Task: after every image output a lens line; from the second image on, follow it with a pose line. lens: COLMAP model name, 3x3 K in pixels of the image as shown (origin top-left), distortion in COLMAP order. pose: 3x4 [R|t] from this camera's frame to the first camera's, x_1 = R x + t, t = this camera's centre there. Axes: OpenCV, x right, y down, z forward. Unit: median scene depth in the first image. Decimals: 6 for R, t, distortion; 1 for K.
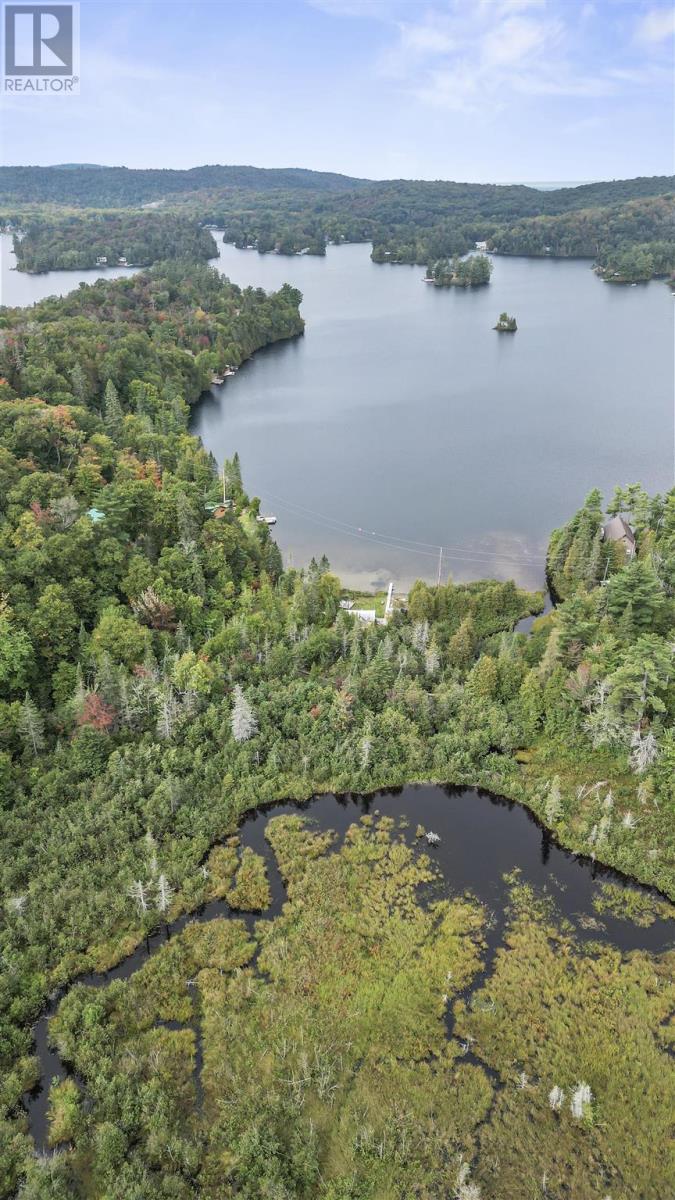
lens RADIAL K [[834.1, 0, 337.0], [0, 834.1, 628.0], [0, 0, 1]] dist [0.089672, -0.100776]
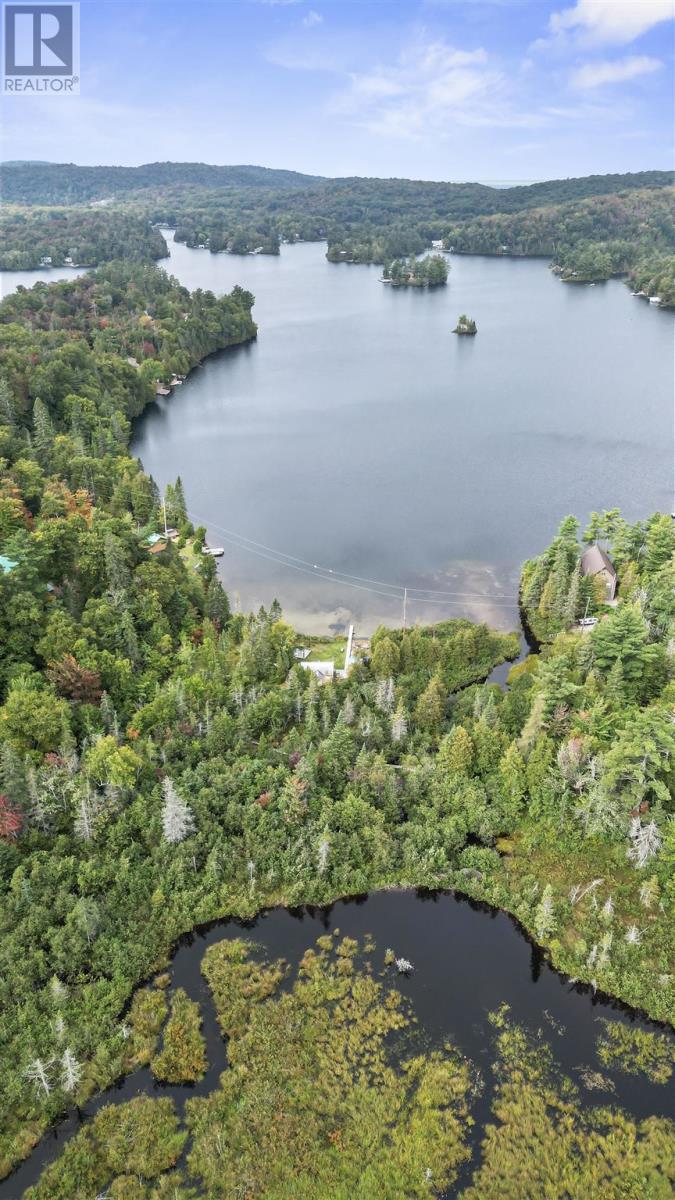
lens RADIAL K [[841.1, 0, 337.9], [0, 841.1, 620.4], [0, 0, 1]] dist [0.071471, -0.069292]
pose [[0.998841, -0.022234, 0.042694, 0.015139], [0.022518, 0.999727, -0.006191, -0.066989], [-0.042545, 0.007146, 0.999069, 0.117622]]
